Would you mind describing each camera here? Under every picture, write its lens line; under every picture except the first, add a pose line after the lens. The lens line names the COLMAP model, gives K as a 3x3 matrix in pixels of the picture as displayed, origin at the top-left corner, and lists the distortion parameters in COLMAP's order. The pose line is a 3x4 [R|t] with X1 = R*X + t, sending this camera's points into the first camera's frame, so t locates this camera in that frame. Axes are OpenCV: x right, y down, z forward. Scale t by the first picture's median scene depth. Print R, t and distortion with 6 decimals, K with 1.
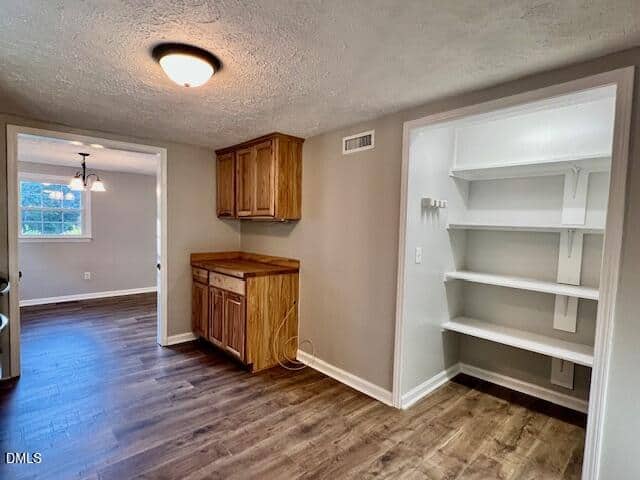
lens RADIAL K [[331.9, 0, 318.1], [0, 331.9, 243.5], [0, 0, 1]] dist [0.000922, 0.000093]
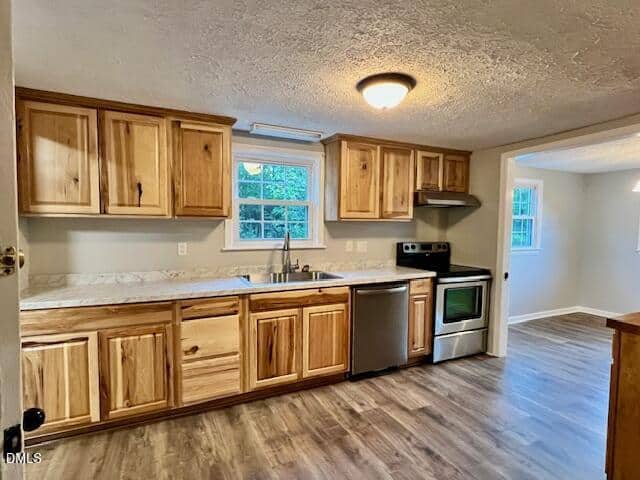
lens RADIAL K [[349.0, 0, 316.4], [0, 349.0, 239.8], [0, 0, 1]] dist [0.001113, 0.001104]
pose [[-0.301165, 0.011395, -0.953504, 0.447974], [-0.060308, 0.997699, 0.030971, -0.027001], [0.951663, 0.066832, -0.299785, 0.633947]]
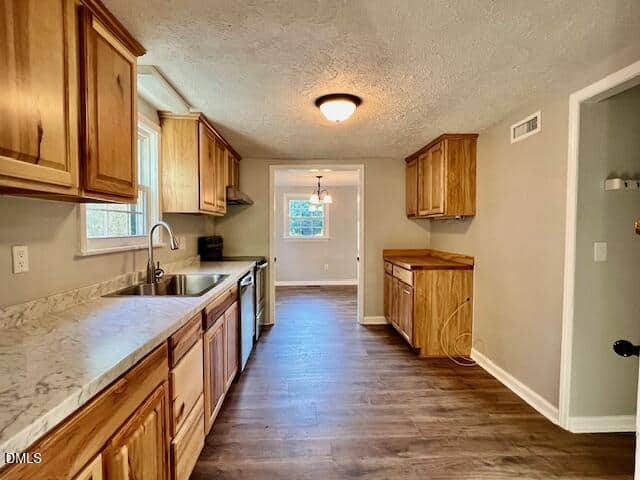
lens RADIAL K [[331.9, 0, 318.1], [0, 331.9, 243.5], [0, 0, 1]] dist [0.000922, 0.000093]
pose [[0.760265, 0.003764, -0.649602, 0.242443], [-0.012469, 0.999884, -0.008800, 0.025900], [0.649493, 0.014790, 0.760223, -0.054101]]
